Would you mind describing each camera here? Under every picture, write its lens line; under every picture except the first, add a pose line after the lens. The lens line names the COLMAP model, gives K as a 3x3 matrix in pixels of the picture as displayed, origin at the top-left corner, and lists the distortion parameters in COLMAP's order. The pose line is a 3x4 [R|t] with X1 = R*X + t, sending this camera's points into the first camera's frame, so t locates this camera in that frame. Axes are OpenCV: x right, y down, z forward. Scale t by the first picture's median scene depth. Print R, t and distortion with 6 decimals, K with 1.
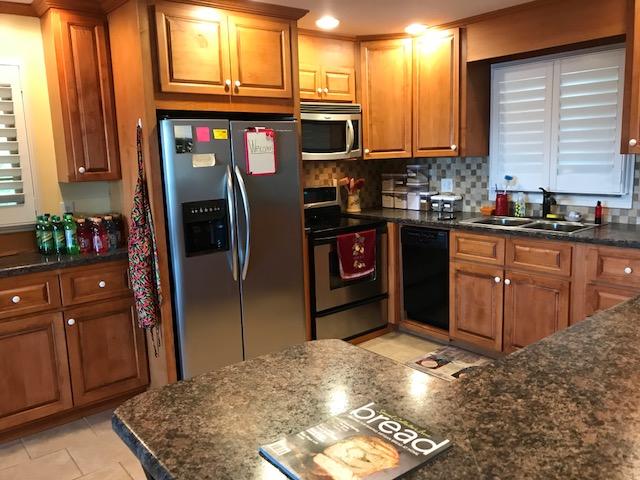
lens RADIAL K [[530.0, 0, 324.3], [0, 530.0, 236.3], [0, 0, 1]] dist [0.030223, -0.022890]
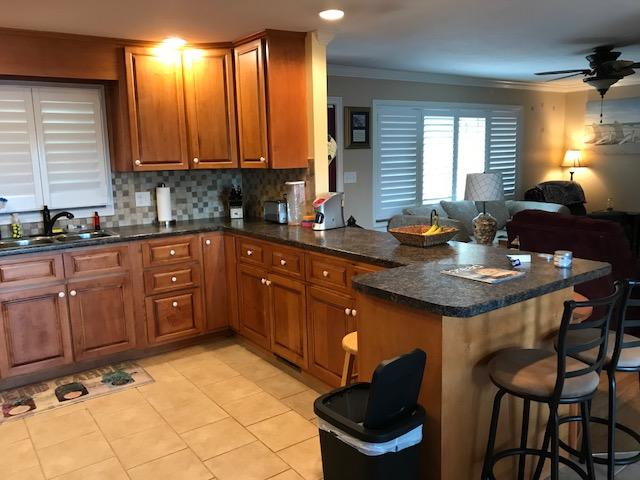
lens RADIAL K [[530.0, 0, 317.7], [0, 530.0, 241.4], [0, 0, 1]] dist [0.030223, -0.022890]
pose [[0.054267, -0.129004, 0.990158, -0.663939], [0.187284, 0.975336, 0.116809, -0.047282], [-0.980806, 0.179102, 0.077089, 0.424610]]
